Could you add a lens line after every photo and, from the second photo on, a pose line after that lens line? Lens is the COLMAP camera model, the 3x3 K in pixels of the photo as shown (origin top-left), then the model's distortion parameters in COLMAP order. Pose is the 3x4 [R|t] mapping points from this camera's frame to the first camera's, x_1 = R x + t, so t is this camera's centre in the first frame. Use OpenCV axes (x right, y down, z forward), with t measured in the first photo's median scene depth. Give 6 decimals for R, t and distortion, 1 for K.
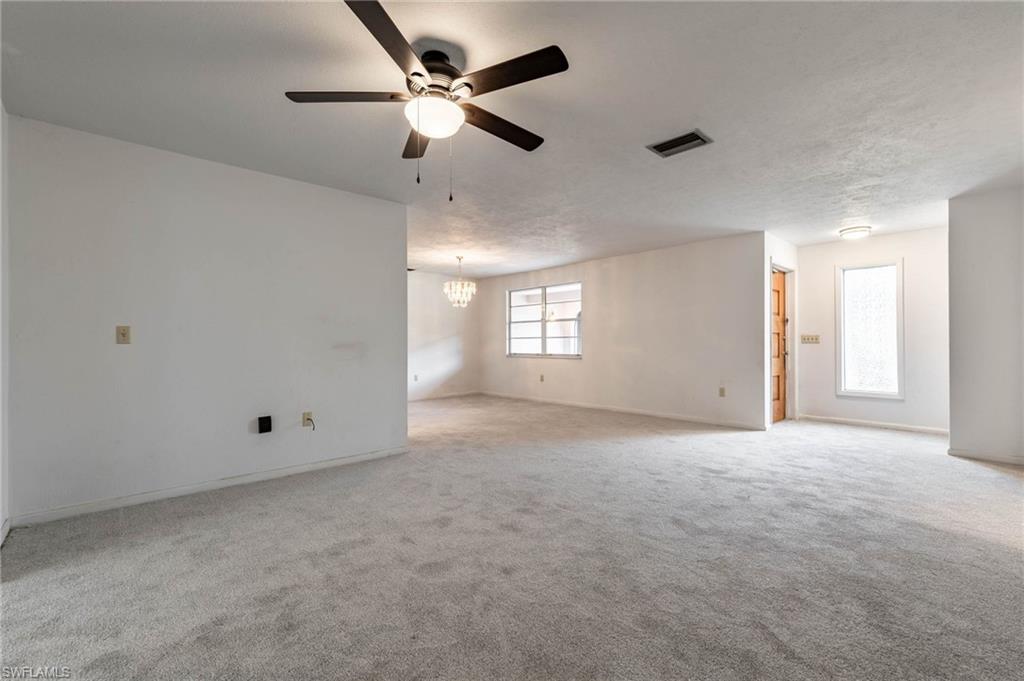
lens RADIAL K [[447.3, 0, 518.4], [0, 447.3, 337.7], [0, 0, 1]] dist [-0.005785, -0.000132]
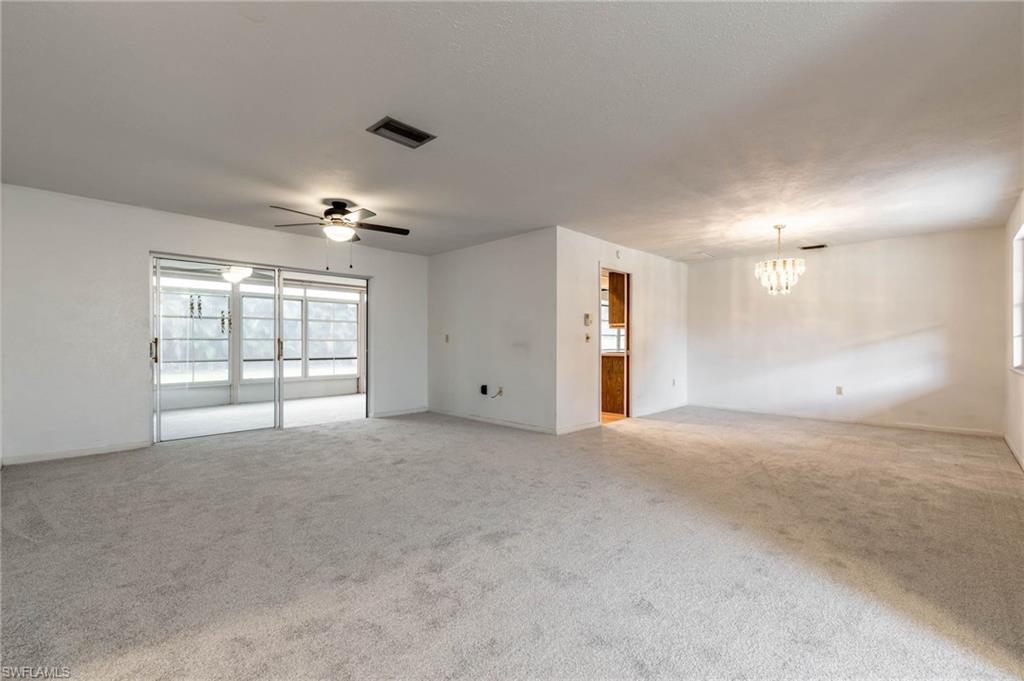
lens RADIAL K [[447.3, 0, 519.8], [0, 447.3, 343.2], [0, 0, 1]] dist [-0.005785, -0.000132]
pose [[0.046215, 0.006379, -0.998911, 0.972471], [0.009599, 0.999931, 0.006830, 0.003587], [0.998885, -0.009904, 0.046150, 0.886776]]
